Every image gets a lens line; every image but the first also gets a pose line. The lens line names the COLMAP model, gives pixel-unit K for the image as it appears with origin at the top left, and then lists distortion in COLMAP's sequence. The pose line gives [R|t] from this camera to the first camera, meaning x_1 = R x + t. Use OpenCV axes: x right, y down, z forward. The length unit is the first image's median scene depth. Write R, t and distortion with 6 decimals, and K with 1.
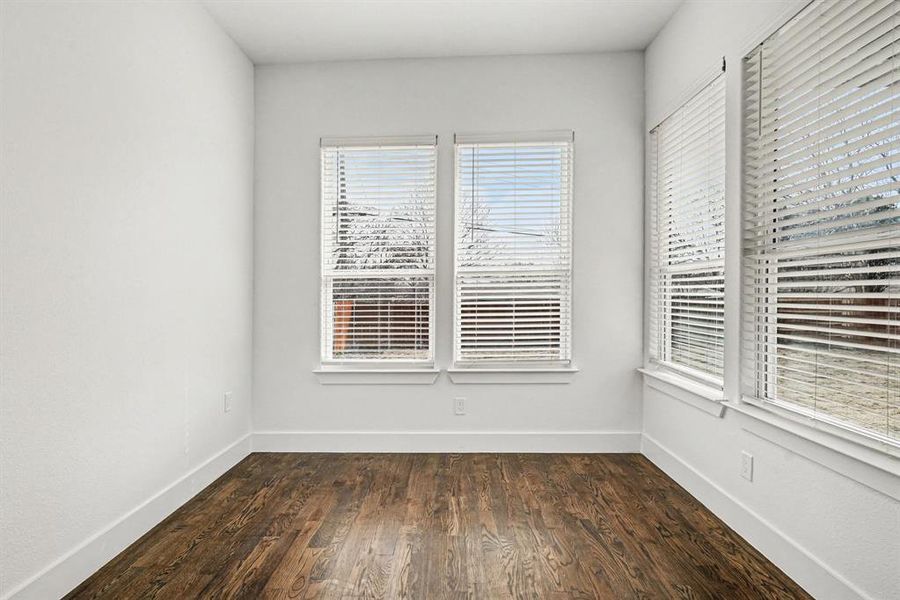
lens RADIAL K [[435.3, 0, 450.0], [0, 435.3, 300.0], [0, 0, 1]] dist [-0.015485, -0.000160]
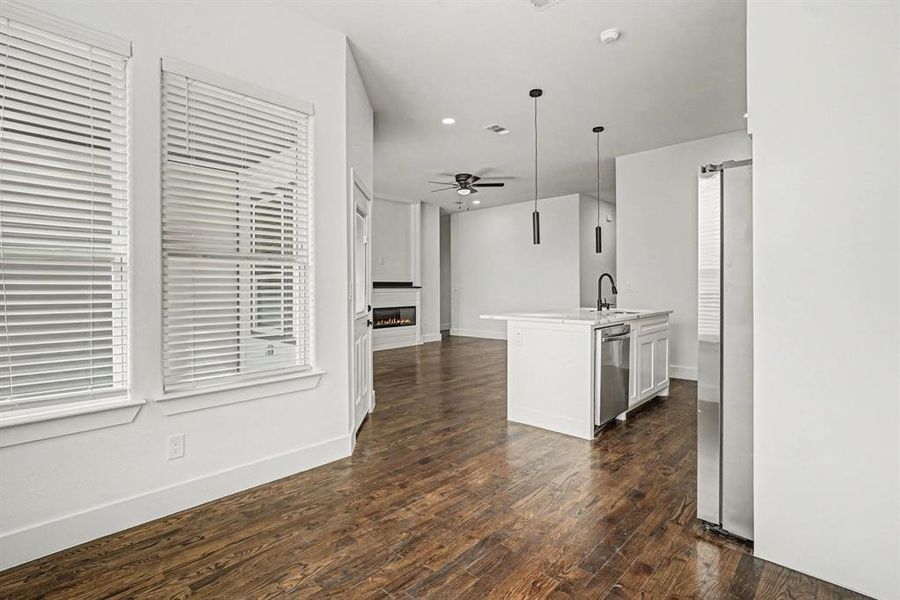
lens RADIAL K [[435.3, 0, 450.0], [0, 435.3, 300.0], [0, 0, 1]] dist [-0.015485, -0.000160]
pose [[-0.743419, -0.004836, 0.668808, -0.548126], [0.024509, 0.999105, 0.034468, -0.001845], [-0.668376, 0.042016, -0.742636, 1.317582]]
